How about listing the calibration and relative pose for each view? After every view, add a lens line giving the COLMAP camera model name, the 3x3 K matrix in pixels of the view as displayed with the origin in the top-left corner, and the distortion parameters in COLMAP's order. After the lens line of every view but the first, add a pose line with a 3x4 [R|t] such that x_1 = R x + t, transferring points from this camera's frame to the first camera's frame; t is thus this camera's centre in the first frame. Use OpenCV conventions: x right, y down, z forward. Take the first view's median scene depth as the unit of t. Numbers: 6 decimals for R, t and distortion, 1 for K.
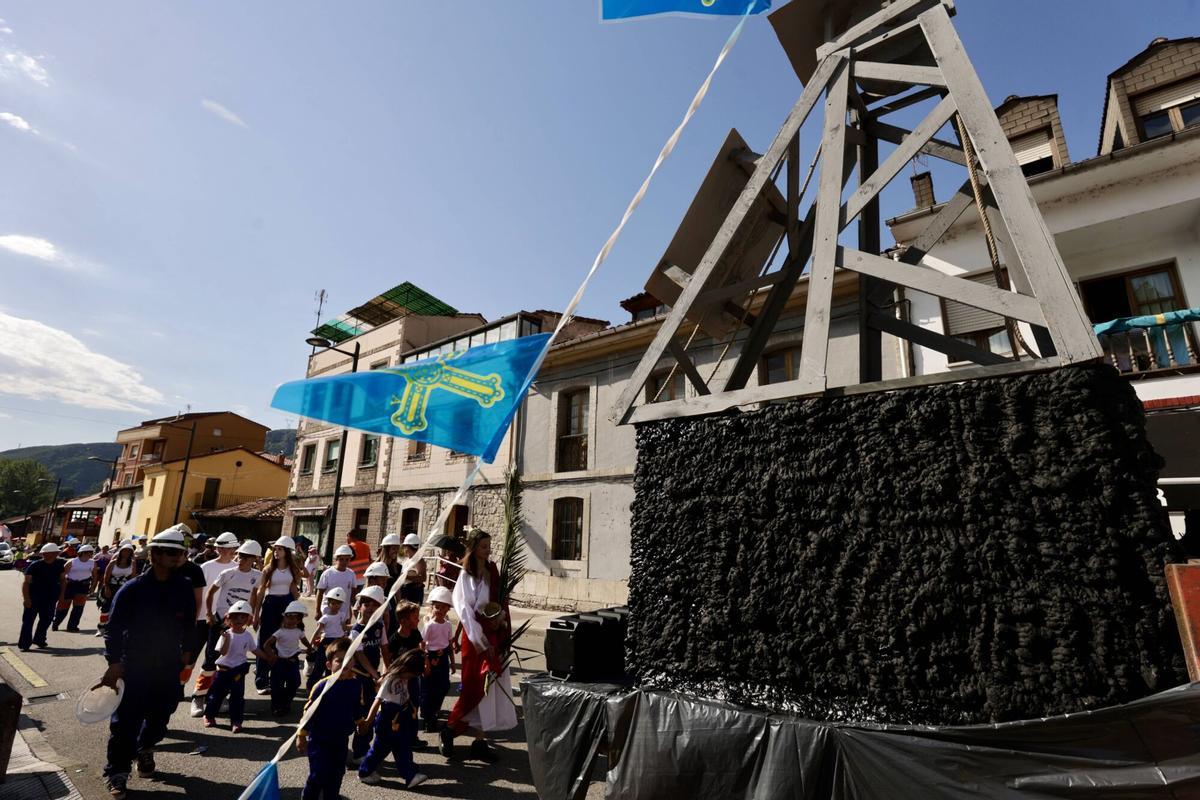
lens RADIAL K [[551.4, 0, 600.0], [0, 551.4, 400.0], [0, 0, 1]] dist [-0.018951, 0.000336]
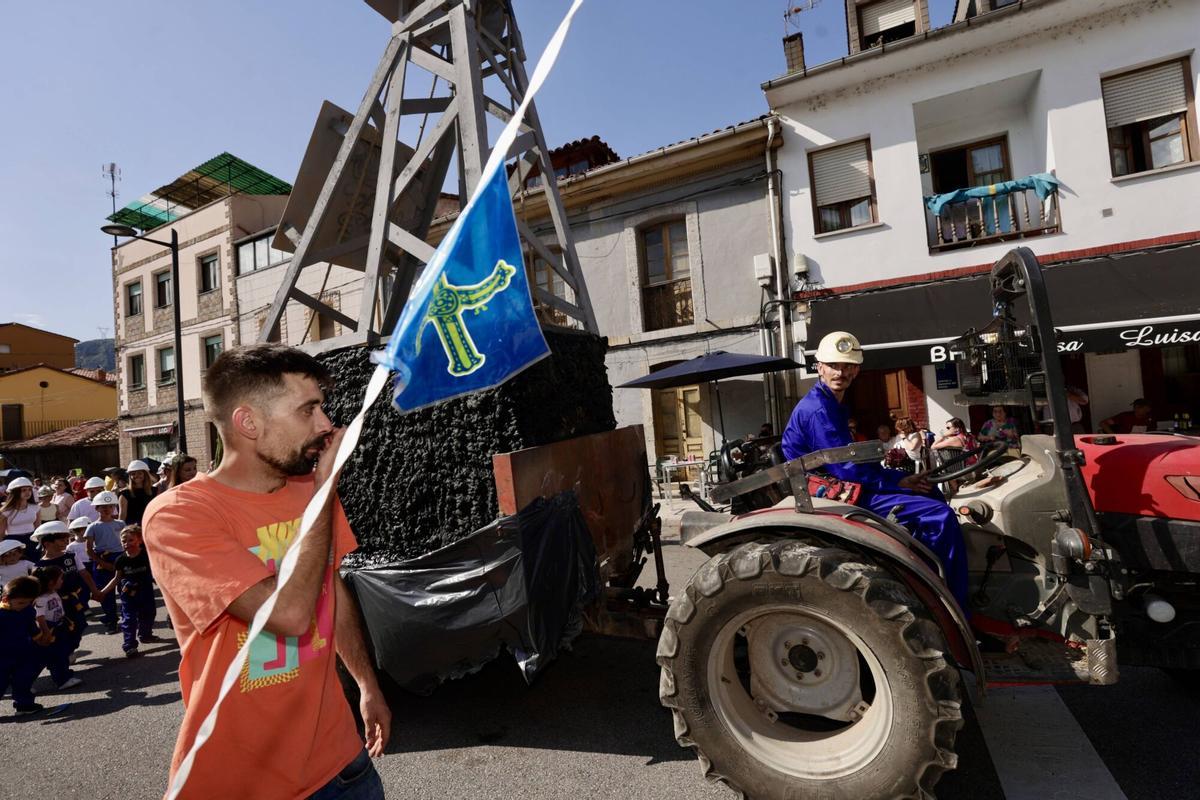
lens RADIAL K [[551.4, 0, 600.0], [0, 551.4, 400.0], [0, 0, 1]] dist [-0.018951, 0.000336]
pose [[0.972143, -0.091307, 0.215873, 0.792510], [0.044710, 0.976331, 0.211609, -0.162443], [-0.230085, -0.196063, 0.953216, -0.522748]]
